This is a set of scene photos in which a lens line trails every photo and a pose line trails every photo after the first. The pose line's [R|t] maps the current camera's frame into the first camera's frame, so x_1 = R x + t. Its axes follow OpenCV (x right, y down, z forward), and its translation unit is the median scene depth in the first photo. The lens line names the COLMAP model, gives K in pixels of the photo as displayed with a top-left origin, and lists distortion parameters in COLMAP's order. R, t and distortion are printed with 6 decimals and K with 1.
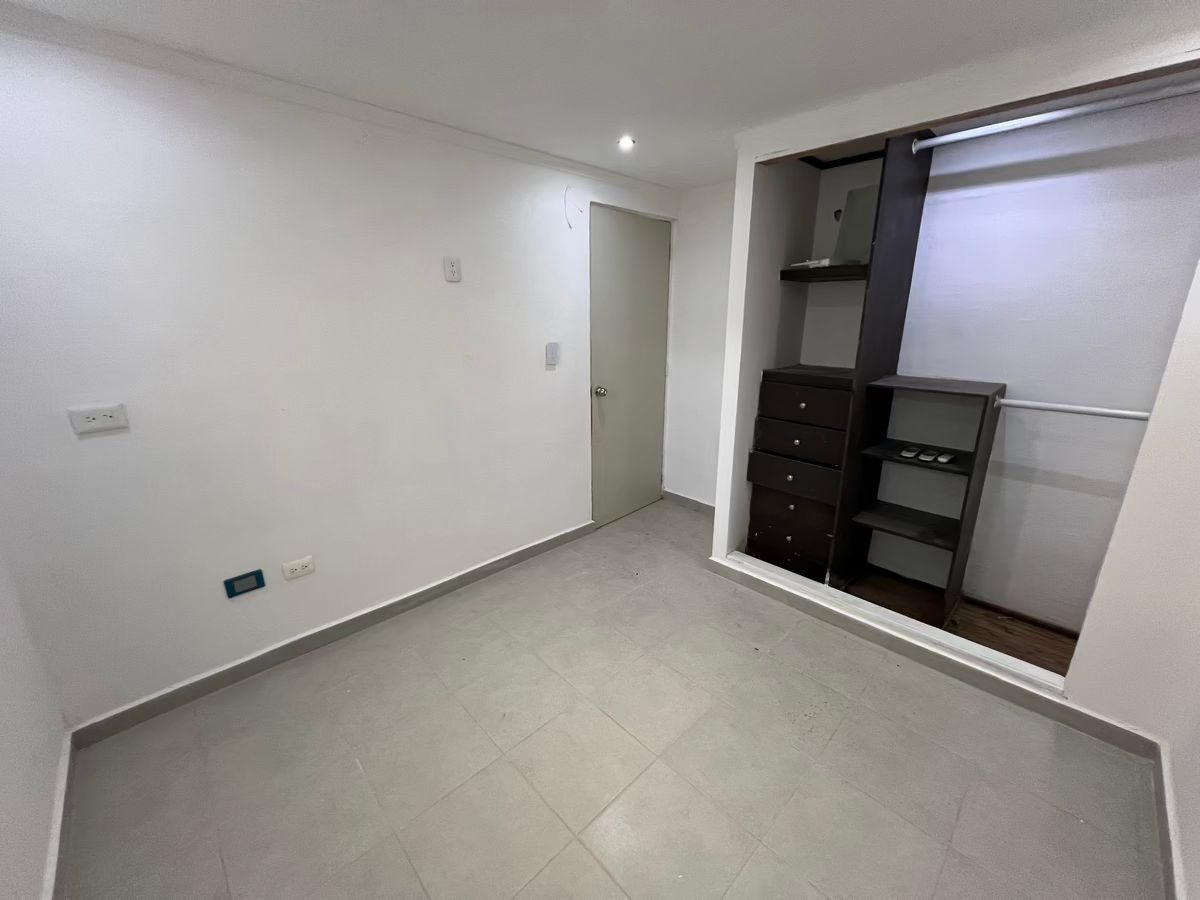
lens RADIAL K [[482.9, 0, 597.4], [0, 482.9, 450.9], [0, 0, 1]] dist [-0.000631, 0.000176]
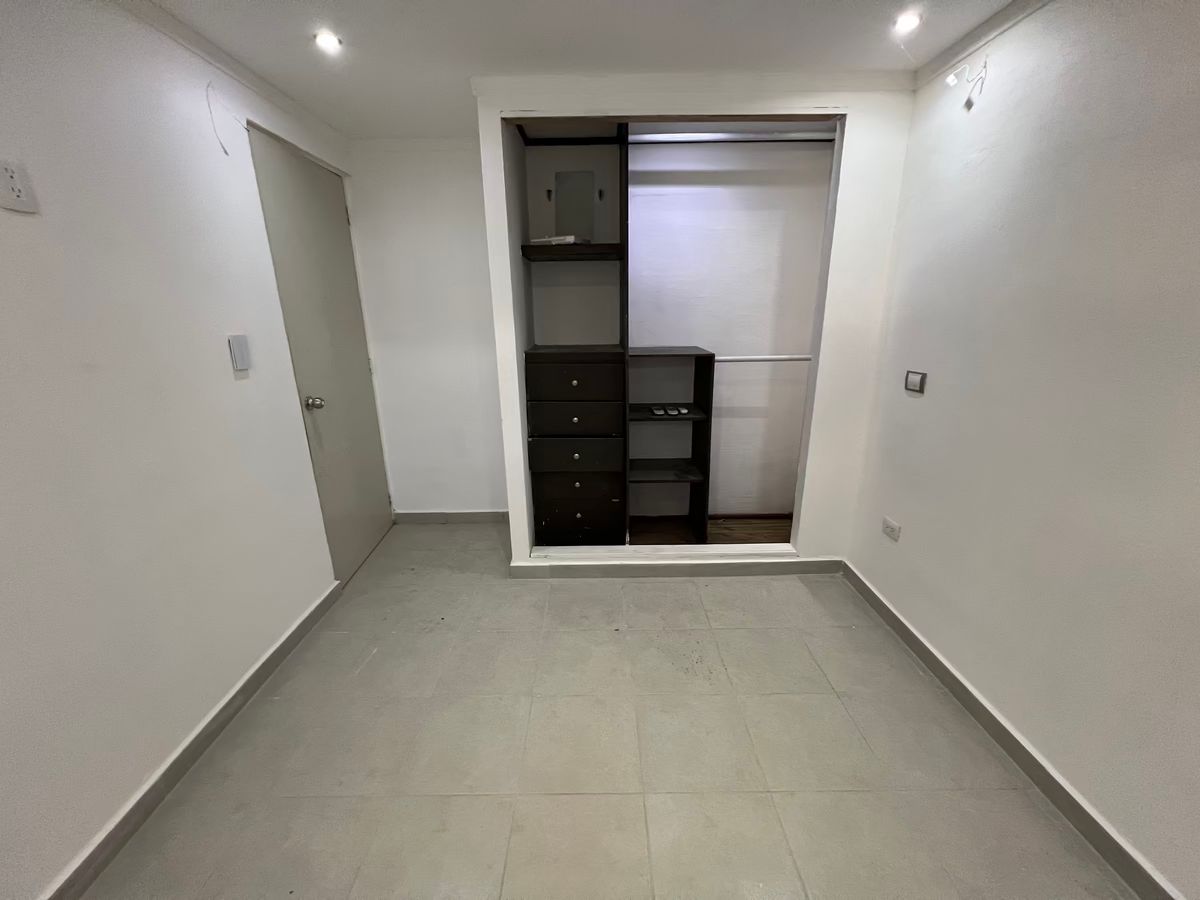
lens RADIAL K [[482.9, 0, 598.1], [0, 482.9, 448.9], [0, 0, 1]] dist [-0.000631, 0.000176]
pose [[0.685815, -0.214998, 0.695294, -0.267134], [0.211021, 0.973071, 0.092748, -0.042848], [-0.696511, 0.083114, 0.712716, 0.260175]]
